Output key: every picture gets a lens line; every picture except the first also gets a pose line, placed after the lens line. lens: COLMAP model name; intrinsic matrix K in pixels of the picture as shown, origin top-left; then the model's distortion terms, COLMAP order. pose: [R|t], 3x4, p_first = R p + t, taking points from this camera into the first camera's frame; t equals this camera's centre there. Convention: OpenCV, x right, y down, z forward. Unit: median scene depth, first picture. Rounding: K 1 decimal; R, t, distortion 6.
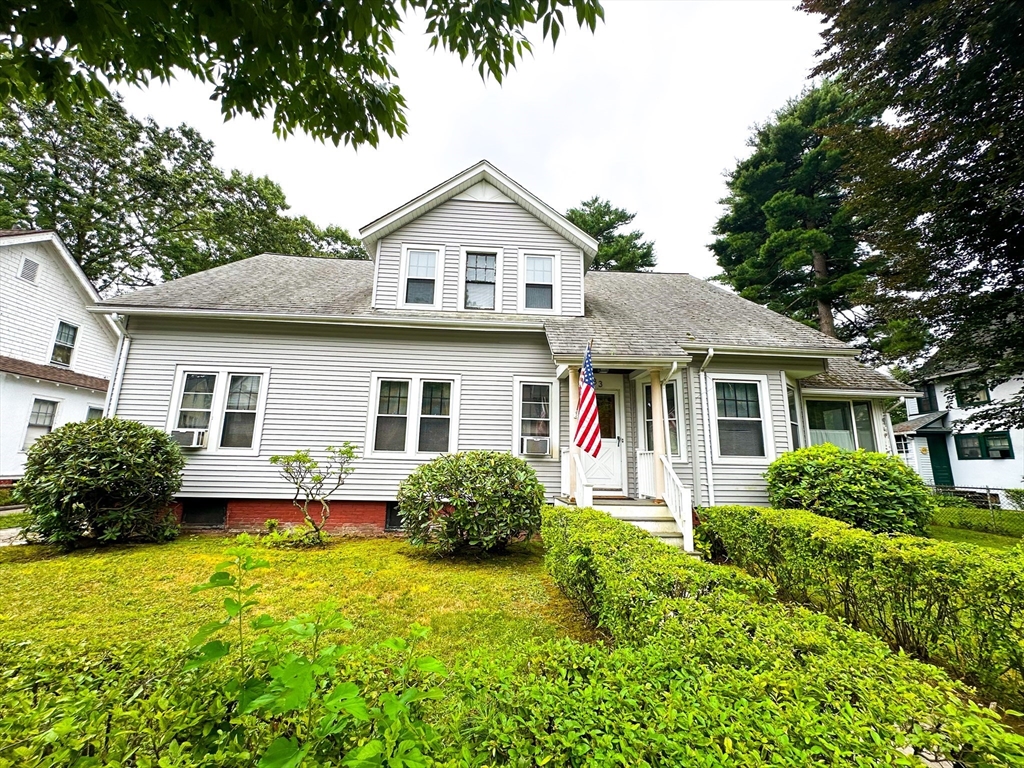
lens RADIAL K [[411.3, 0, 512.0], [0, 411.3, 384.0], [0, 0, 1]] dist [-0.000592, 0.000289]
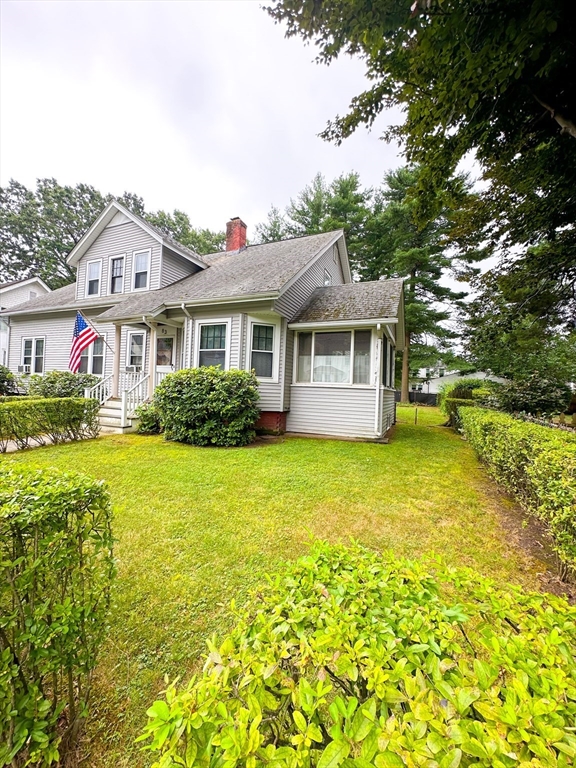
lens RADIAL K [[308.5, 0, 288.0], [0, 308.5, 384.0], [0, 0, 1]] dist [-0.000592, 0.000289]
pose [[0.877418, 0.017763, -0.479397, 1.184886], [0.072419, 0.982957, 0.168968, 0.032890], [0.474228, -0.182973, 0.861178, 0.126753]]
